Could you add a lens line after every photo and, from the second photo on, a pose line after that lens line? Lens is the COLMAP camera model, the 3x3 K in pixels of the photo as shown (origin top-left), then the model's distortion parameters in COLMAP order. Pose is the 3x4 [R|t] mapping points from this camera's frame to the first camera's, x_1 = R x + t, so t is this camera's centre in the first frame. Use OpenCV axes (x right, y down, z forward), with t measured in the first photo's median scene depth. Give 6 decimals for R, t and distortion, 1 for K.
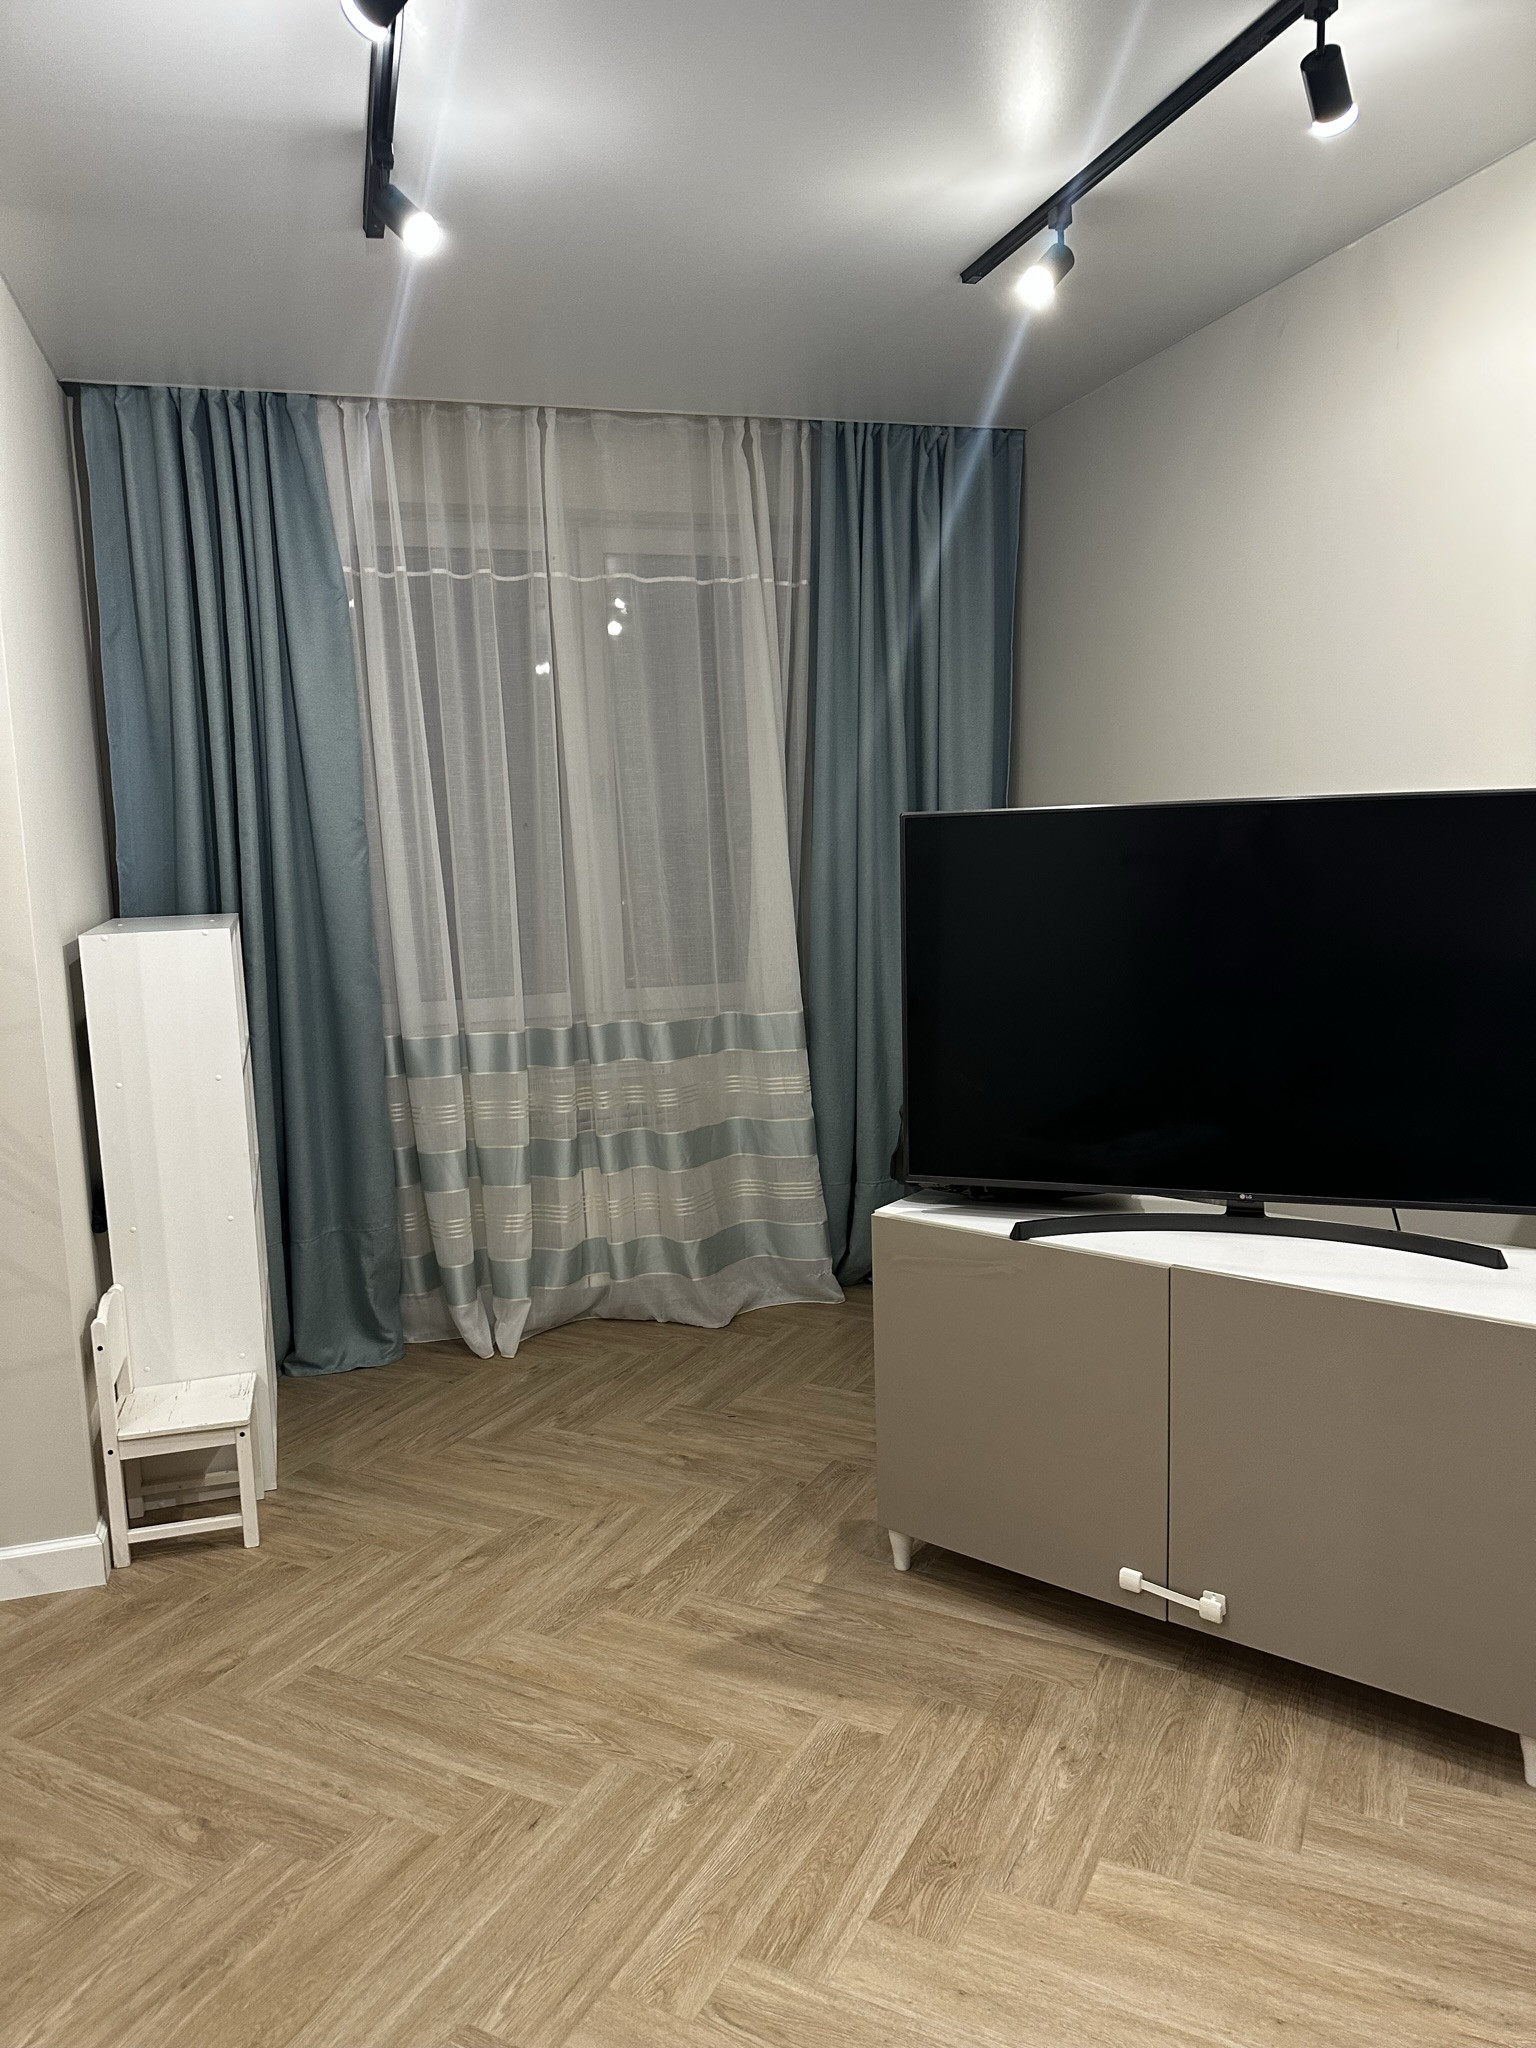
lens RADIAL K [[1460.1, 0, 769.9], [0, 1460.1, 1025.0], [0, 0, 1]] dist [0.003777, -0.012713]
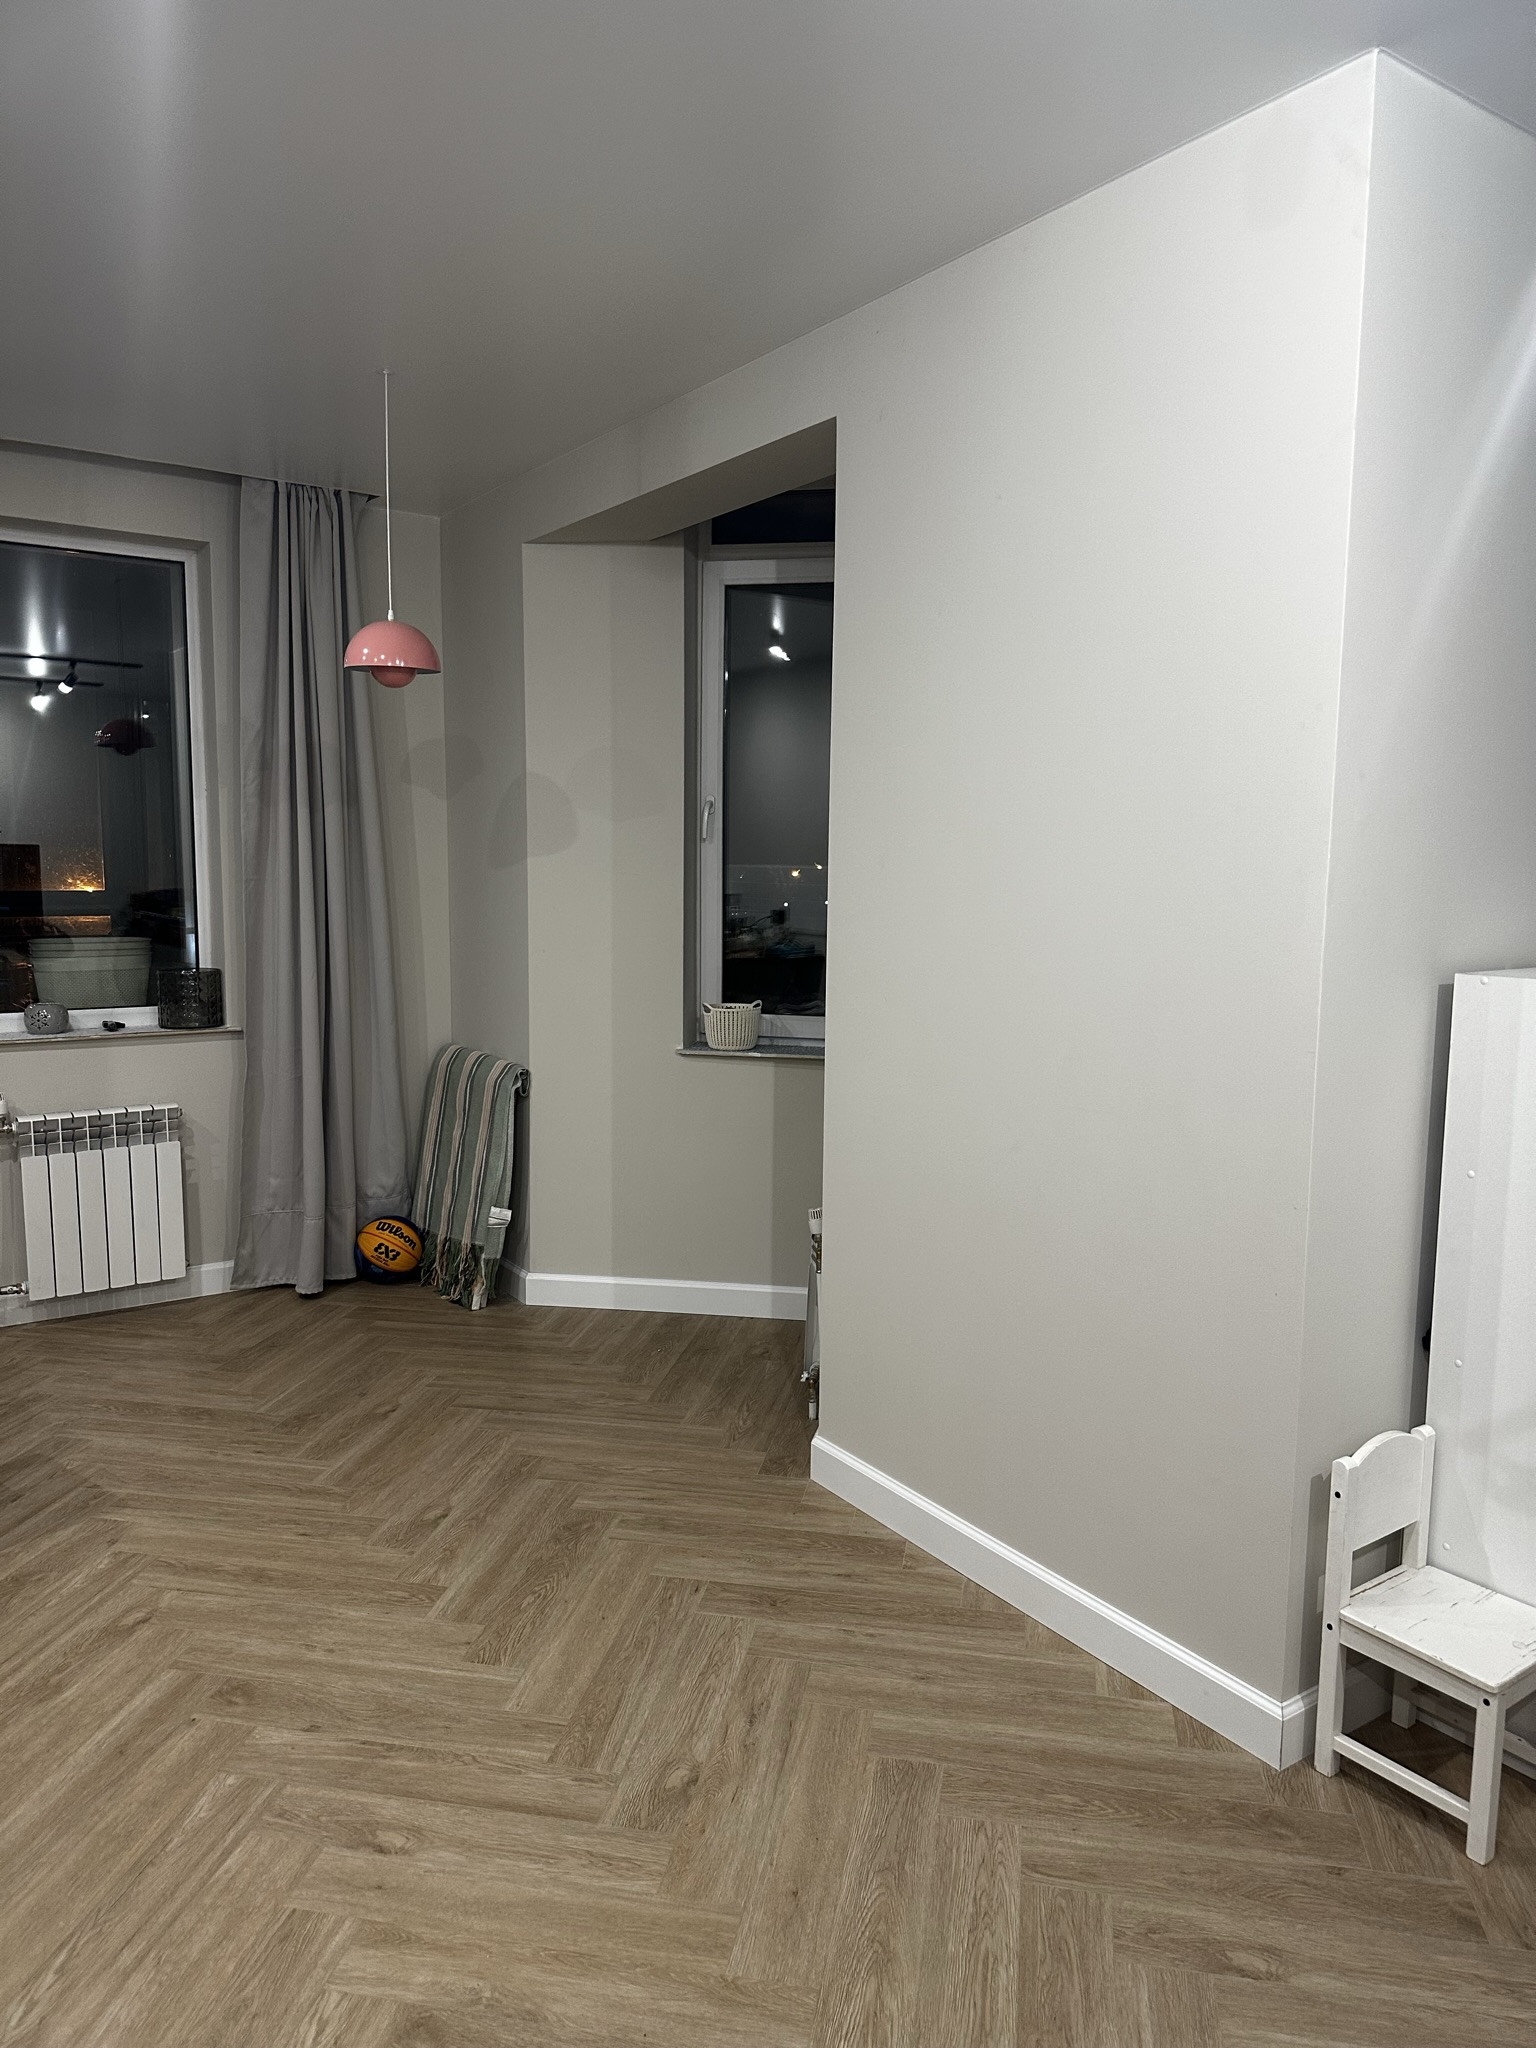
lens RADIAL K [[1460.1, 0, 771.4], [0, 1460.1, 1022.9], [0, 0, 1]] dist [0.003777, -0.012713]
pose [[0.301493, 0.160971, -0.939782, 0.170593], [-0.167291, 0.979286, 0.114069, -0.076911], [0.938677, 0.122827, 0.322177, 0.454574]]
